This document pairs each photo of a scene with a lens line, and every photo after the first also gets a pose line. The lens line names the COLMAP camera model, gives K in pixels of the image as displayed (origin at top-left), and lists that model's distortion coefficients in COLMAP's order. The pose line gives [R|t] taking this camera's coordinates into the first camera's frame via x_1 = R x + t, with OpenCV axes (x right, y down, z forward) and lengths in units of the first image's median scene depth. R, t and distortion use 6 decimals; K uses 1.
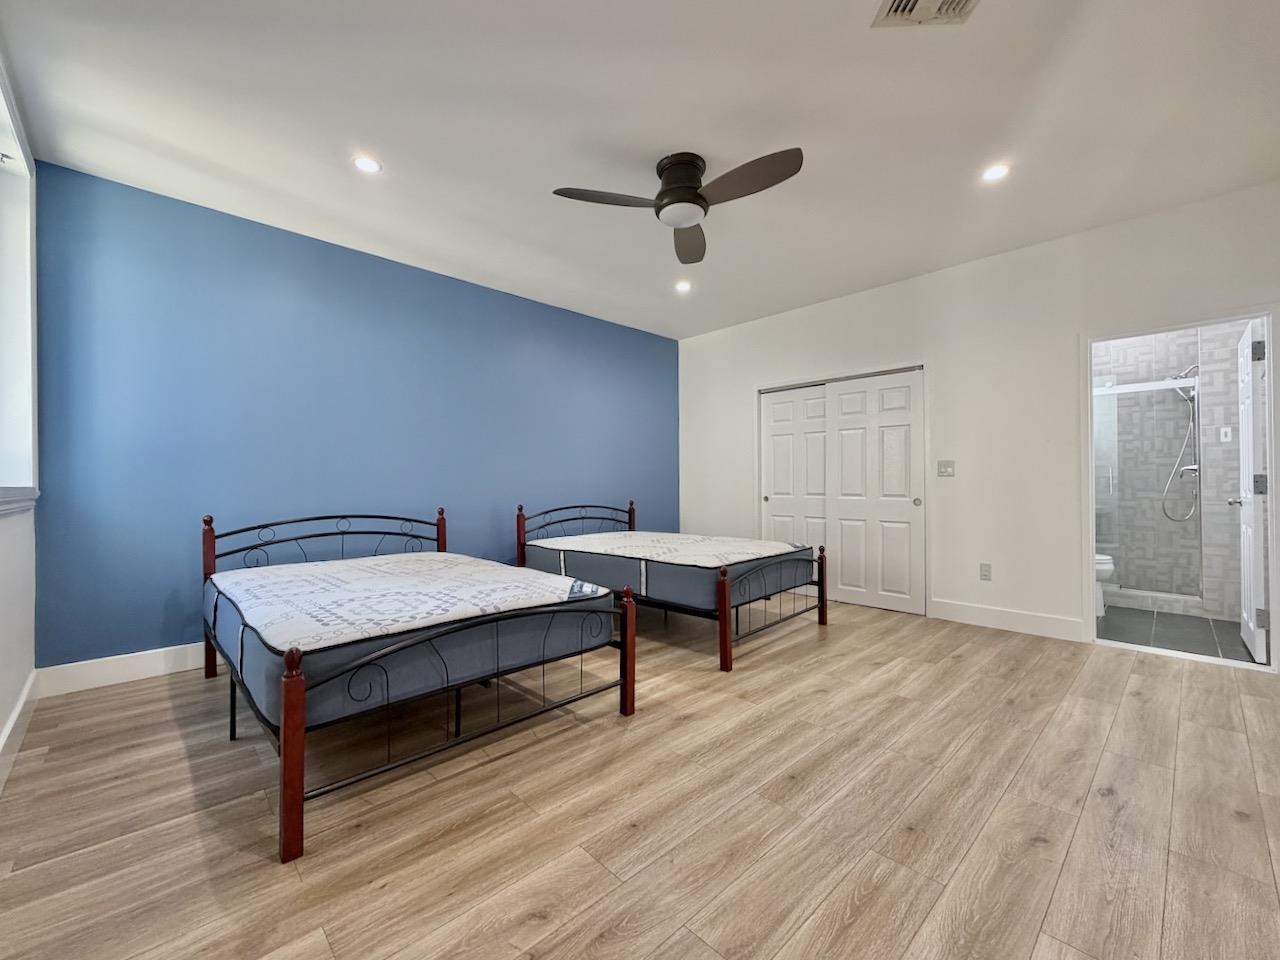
lens RADIAL K [[526.6, 0, 637.7], [0, 526.6, 480.8], [0, 0, 1]] dist [0.003905, -0.001376]
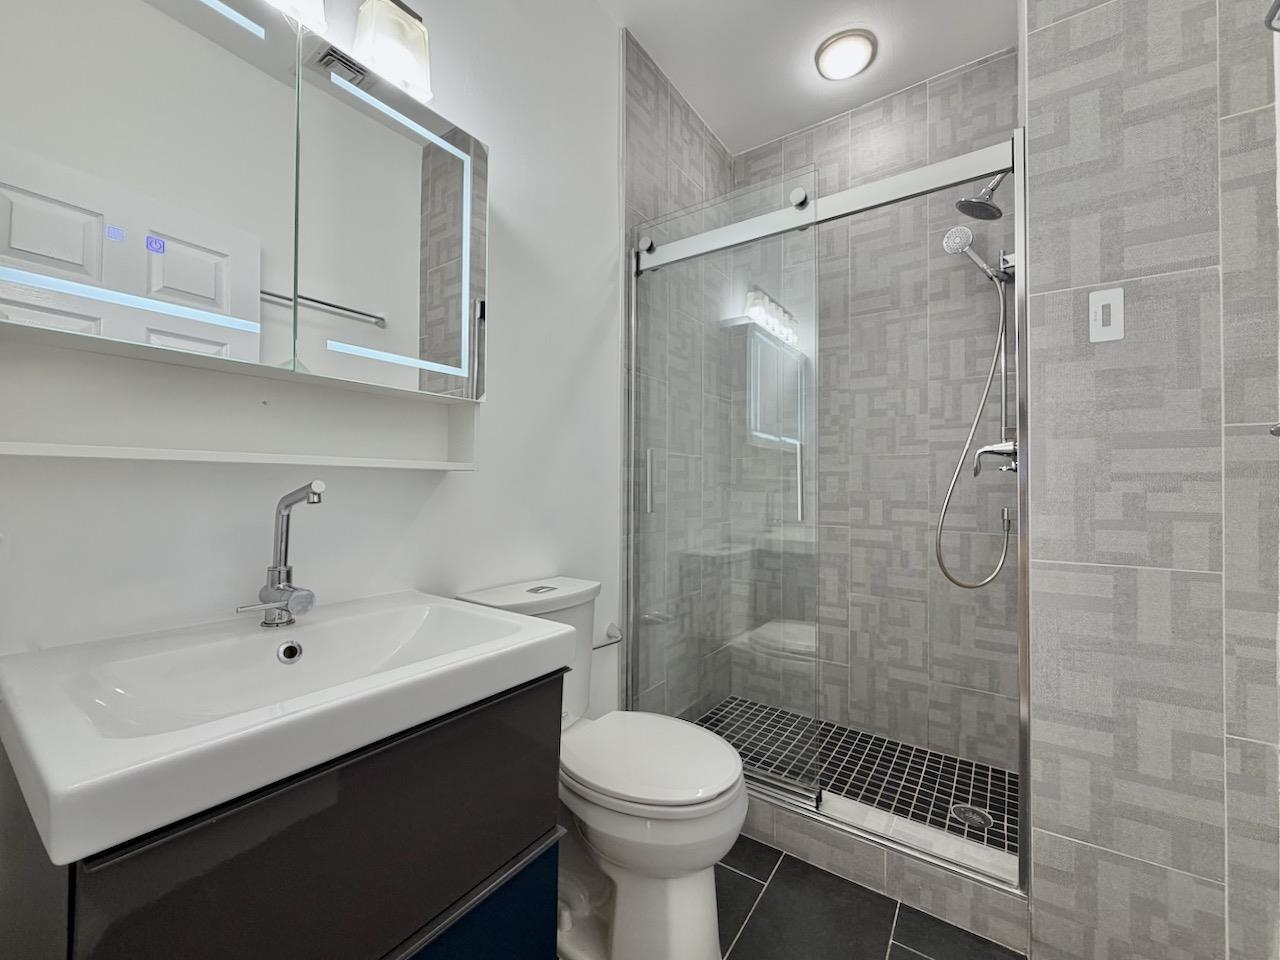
lens RADIAL K [[526.6, 0, 632.5], [0, 526.6, 479.8], [0, 0, 1]] dist [0.003905, -0.001376]
pose [[0.980279, 0.012485, 0.197224, 0.675495], [-0.012047, 0.999922, -0.003421, 0.001595], [-0.197251, 0.000978, 0.980353, 0.642773]]
